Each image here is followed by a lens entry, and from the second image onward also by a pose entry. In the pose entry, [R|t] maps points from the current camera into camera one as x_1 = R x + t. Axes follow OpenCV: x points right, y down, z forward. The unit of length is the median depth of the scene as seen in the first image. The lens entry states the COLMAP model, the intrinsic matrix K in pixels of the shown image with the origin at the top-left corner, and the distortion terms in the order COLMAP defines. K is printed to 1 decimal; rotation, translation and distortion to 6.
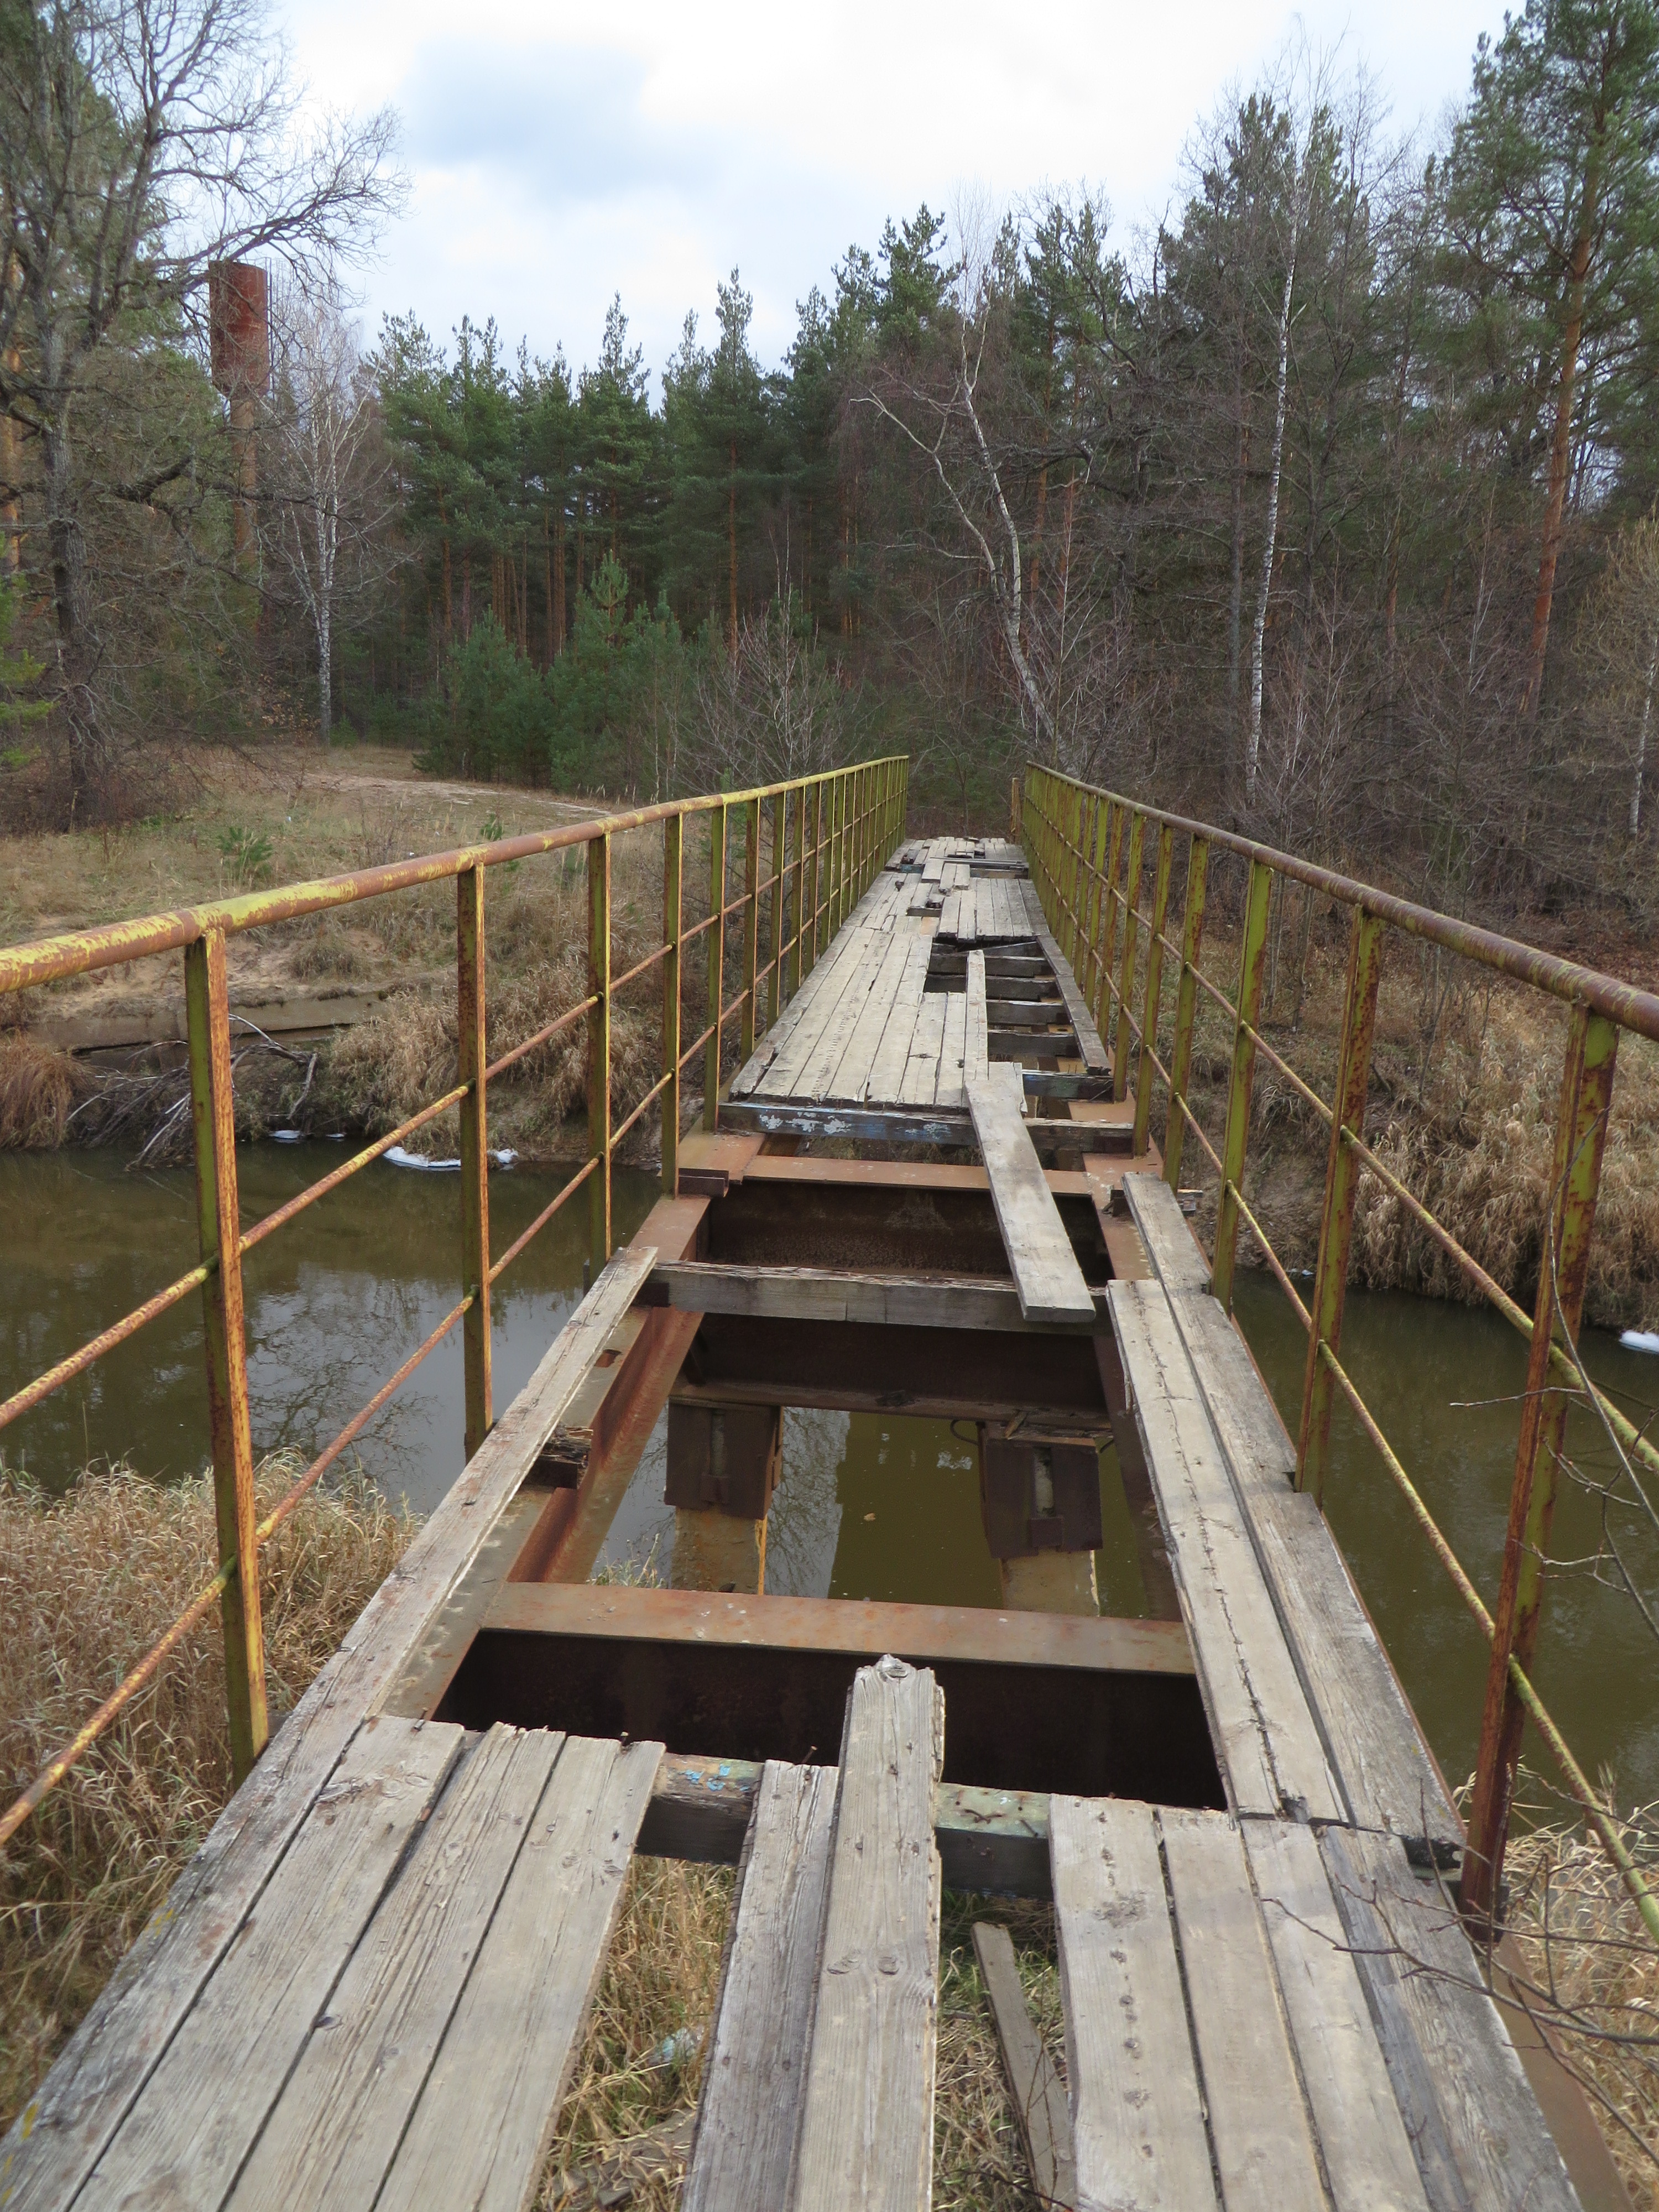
lens RADIAL K [[1560.6, 0, 829.5], [0, 1560.6, 1106.0], [0, 0, 1]] dist [-0.038885, -0.000357]
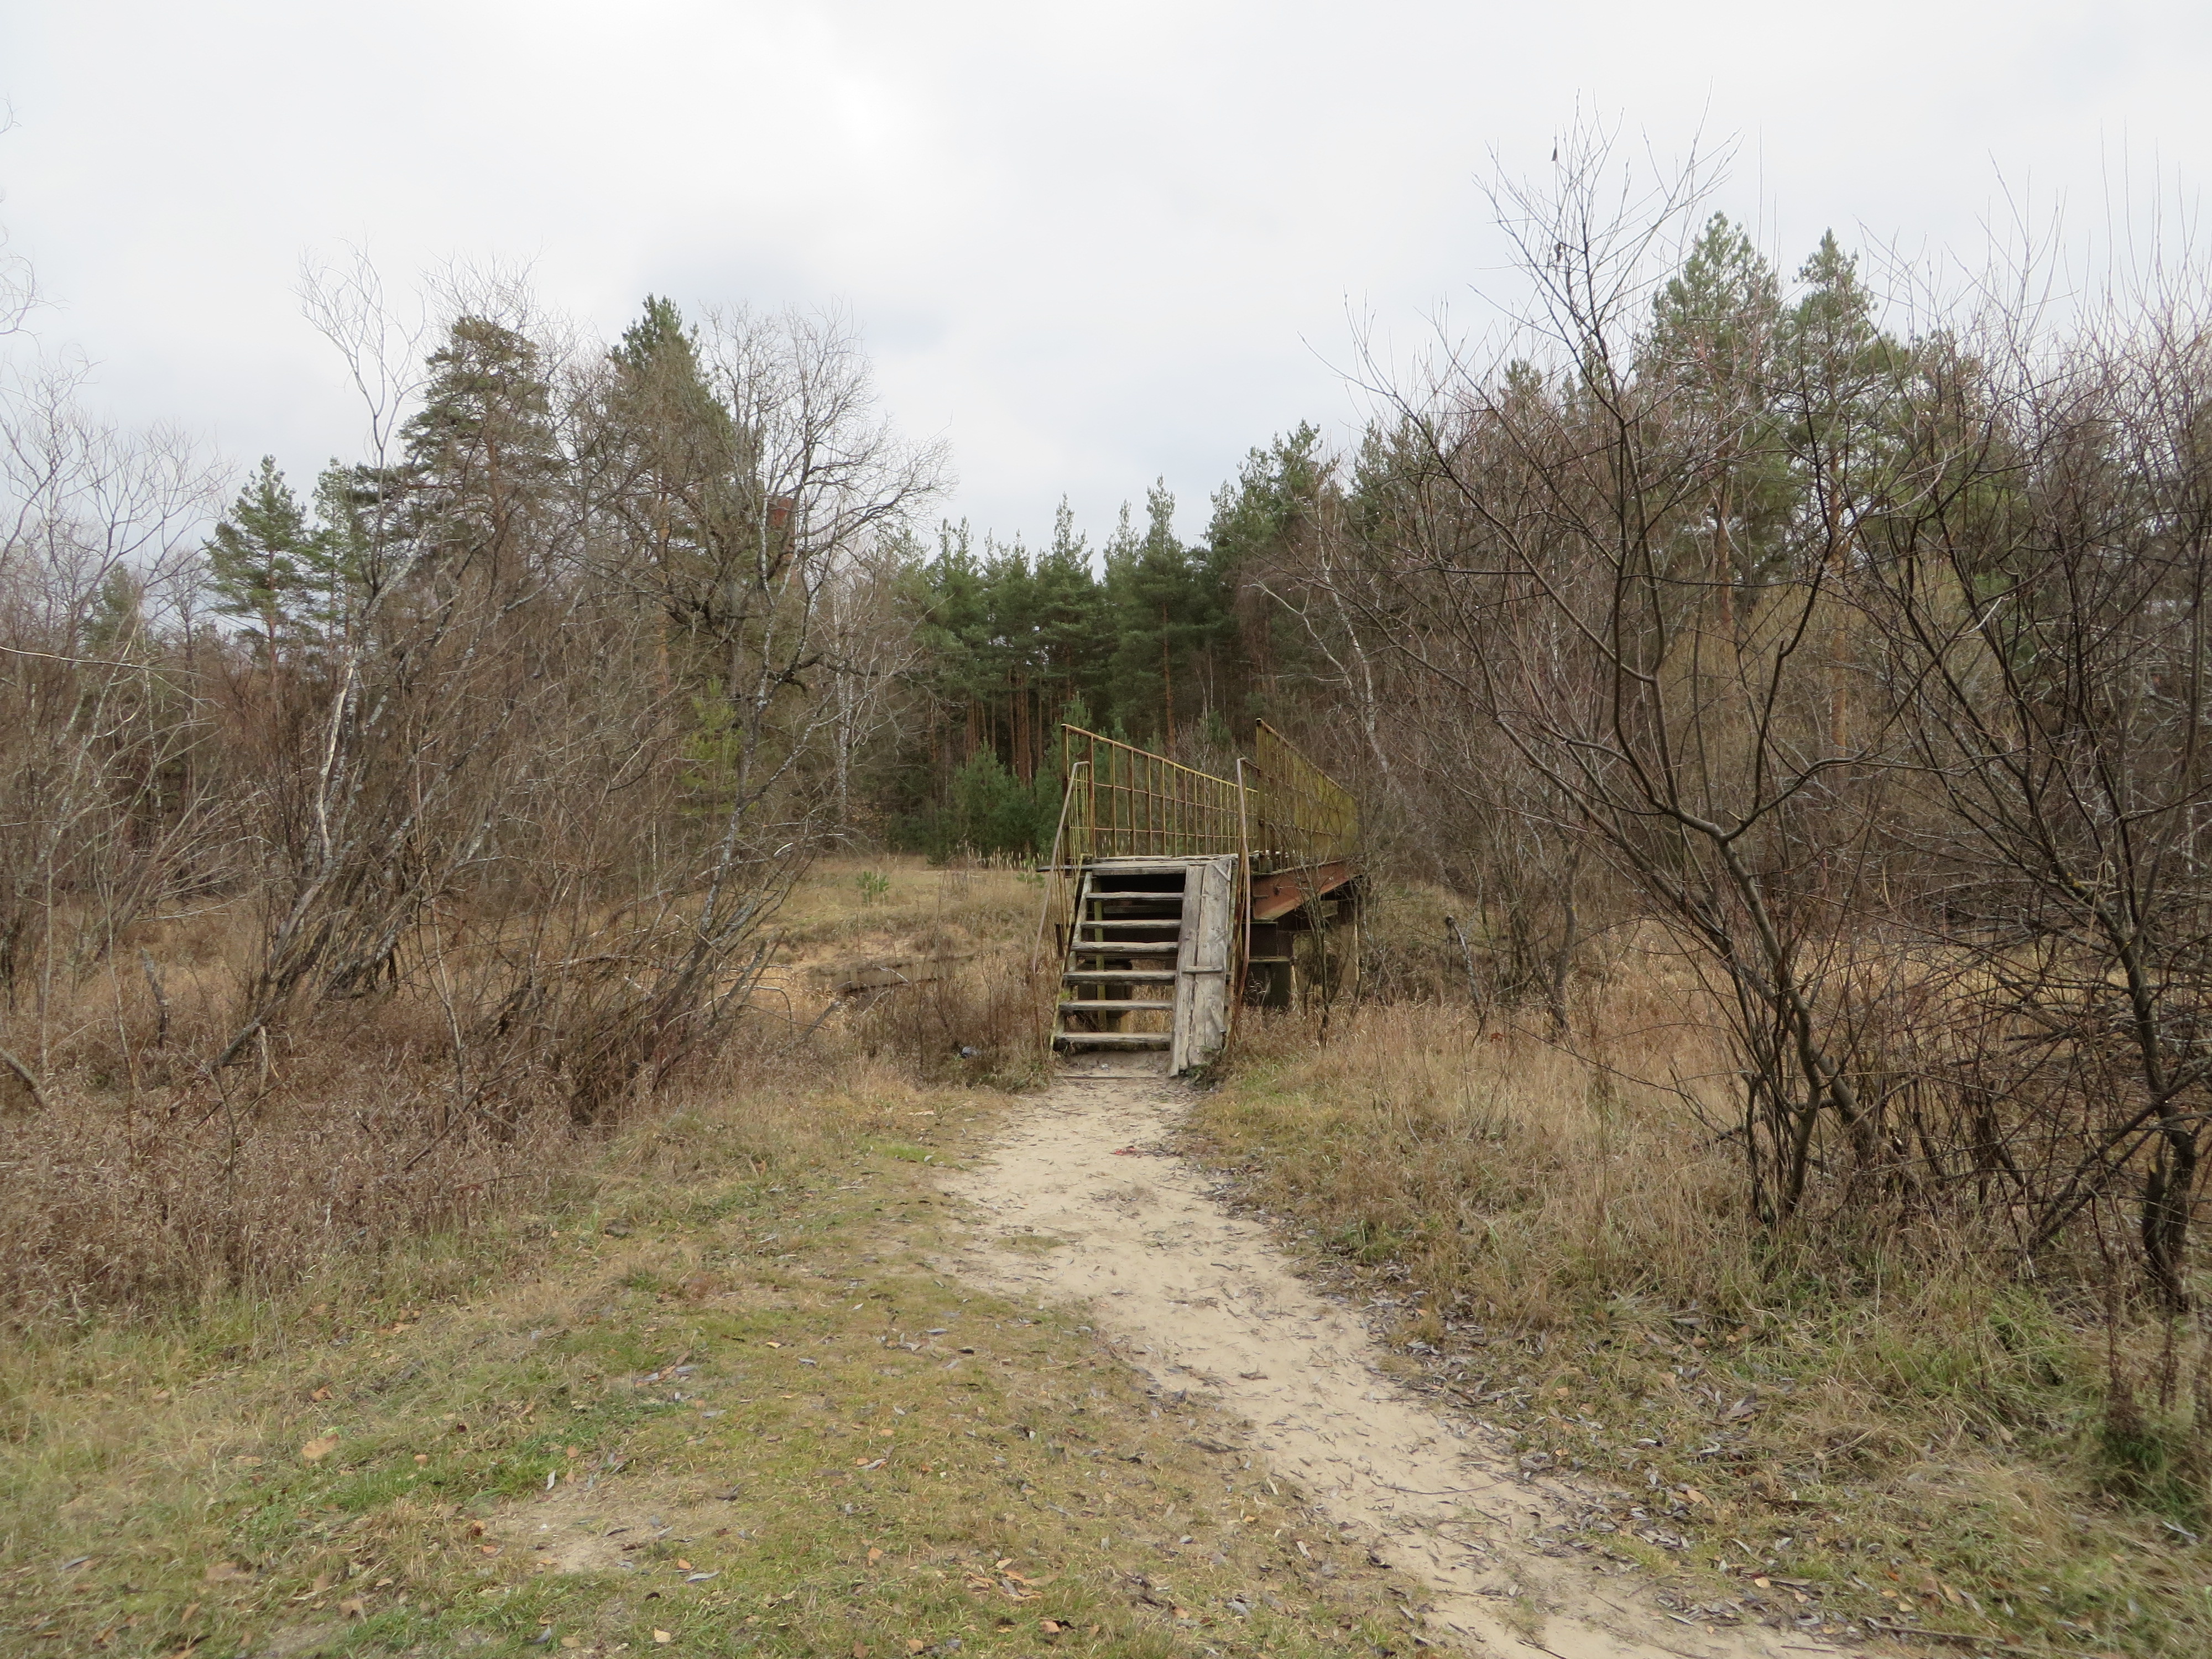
lens RADIAL K [[1560.6, 0, 1106.0], [0, 1560.6, 829.5], [0, 0, 1]] dist [-0.038885, -0.000357]
pose [[0.993050, -0.058221, -0.102285, 0.009472], [0.031140, 0.968078, -0.248706, 0.062403], [0.113499, 0.243792, 0.963163, -0.179052]]
